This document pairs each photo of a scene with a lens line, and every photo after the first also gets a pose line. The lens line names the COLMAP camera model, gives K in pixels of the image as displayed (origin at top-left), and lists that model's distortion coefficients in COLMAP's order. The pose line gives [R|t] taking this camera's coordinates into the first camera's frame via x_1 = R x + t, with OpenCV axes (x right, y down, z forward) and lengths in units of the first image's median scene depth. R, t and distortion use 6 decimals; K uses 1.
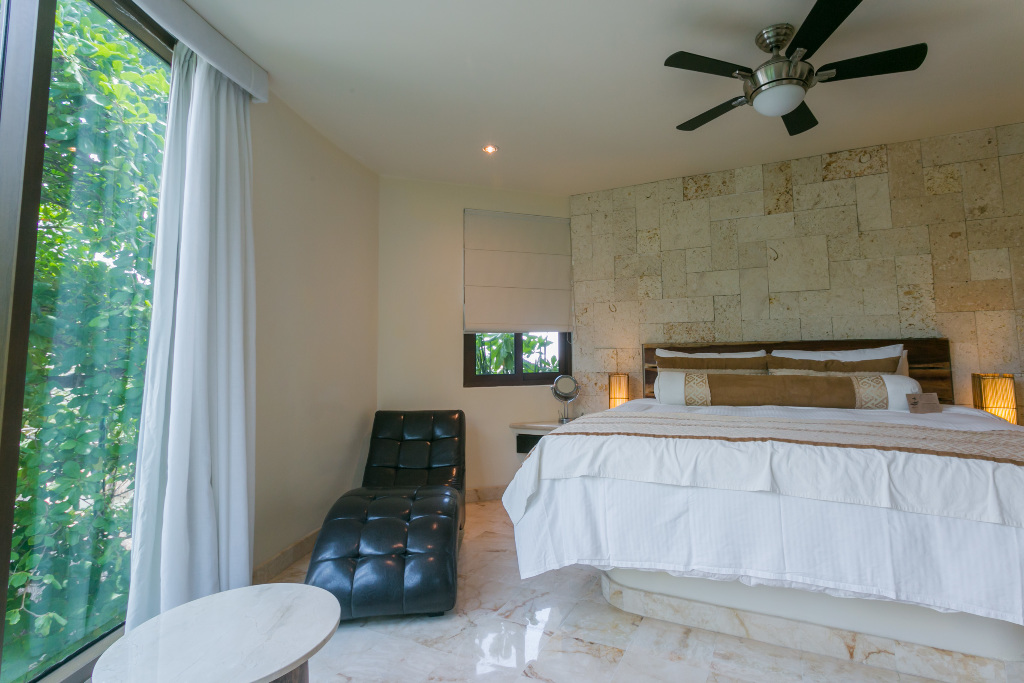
lens RADIAL K [[493.9, 0, 511.6], [0, 493.9, 317.4], [0, 0, 1]] dist [-0.000100, 0.000130]
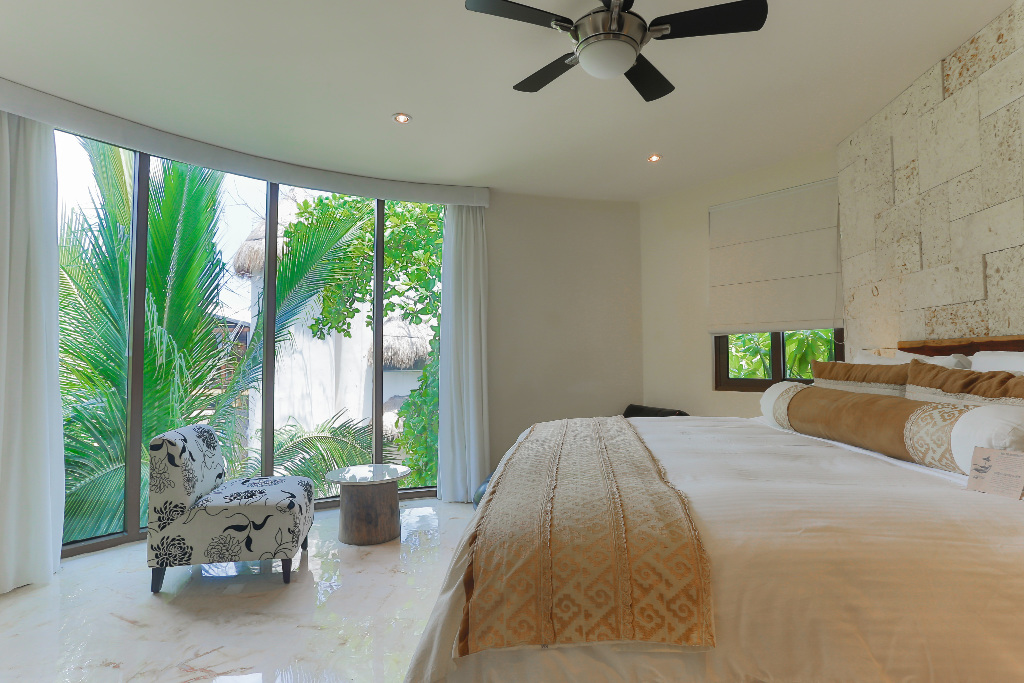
lens RADIAL K [[504.1, 0, 512.0], [0, 504.1, 341.5], [0, 0, 1]] dist [0.001233, 0.000753]
pose [[0.331966, -0.032973, -0.942715, 0.748372], [0.088762, 0.996046, -0.003582, 0.009763], [0.939106, -0.082488, 0.333581, 0.288880]]
